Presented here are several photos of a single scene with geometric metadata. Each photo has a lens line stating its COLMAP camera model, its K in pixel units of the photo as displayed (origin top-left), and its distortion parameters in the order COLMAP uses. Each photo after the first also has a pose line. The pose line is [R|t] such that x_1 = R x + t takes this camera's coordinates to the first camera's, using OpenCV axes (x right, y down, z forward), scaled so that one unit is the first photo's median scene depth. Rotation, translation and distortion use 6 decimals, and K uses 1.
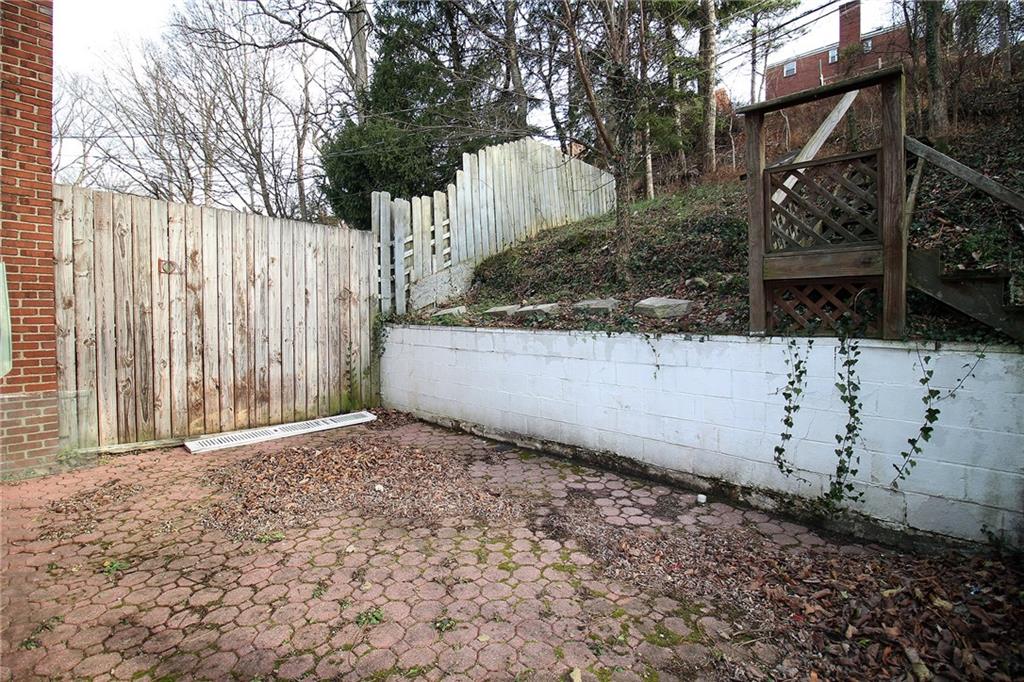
lens RADIAL K [[480.2, 0, 515.3], [0, 480.2, 336.1], [0, 0, 1]] dist [-0.003648, -0.012616]
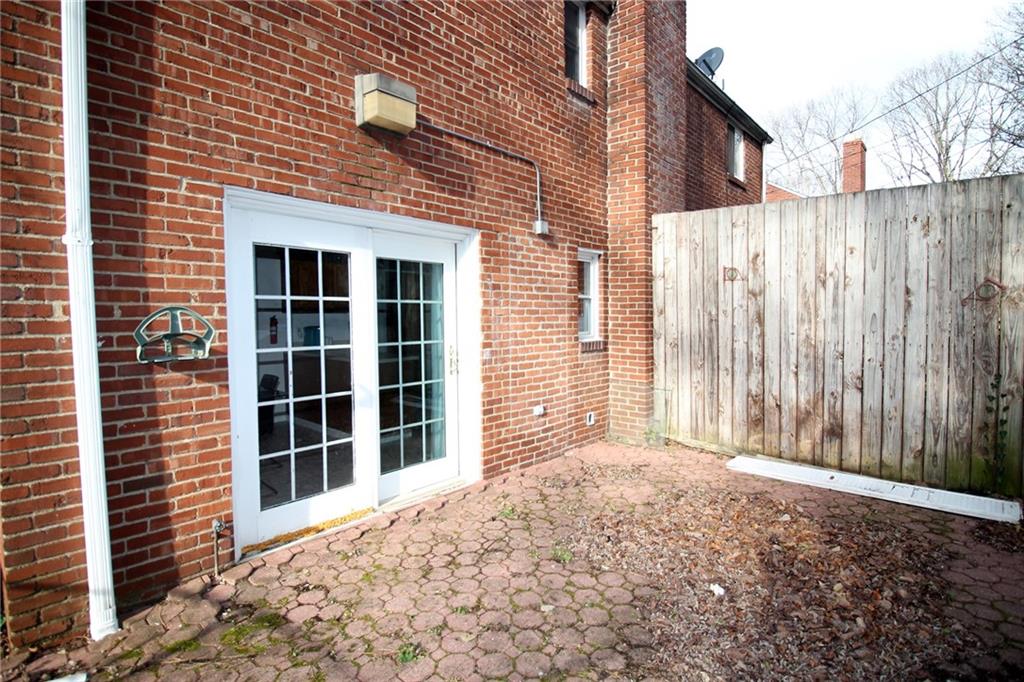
lens RADIAL K [[502.2, 0, 512.0], [0, 502.2, 341.0], [0, 0, 1]] dist [-0.014571, -0.000529]
pose [[0.020501, 0.053543, -0.998355, 0.291335], [-0.047764, 0.997477, 0.052515, -0.038156], [0.998648, 0.046608, 0.023007, 0.517888]]
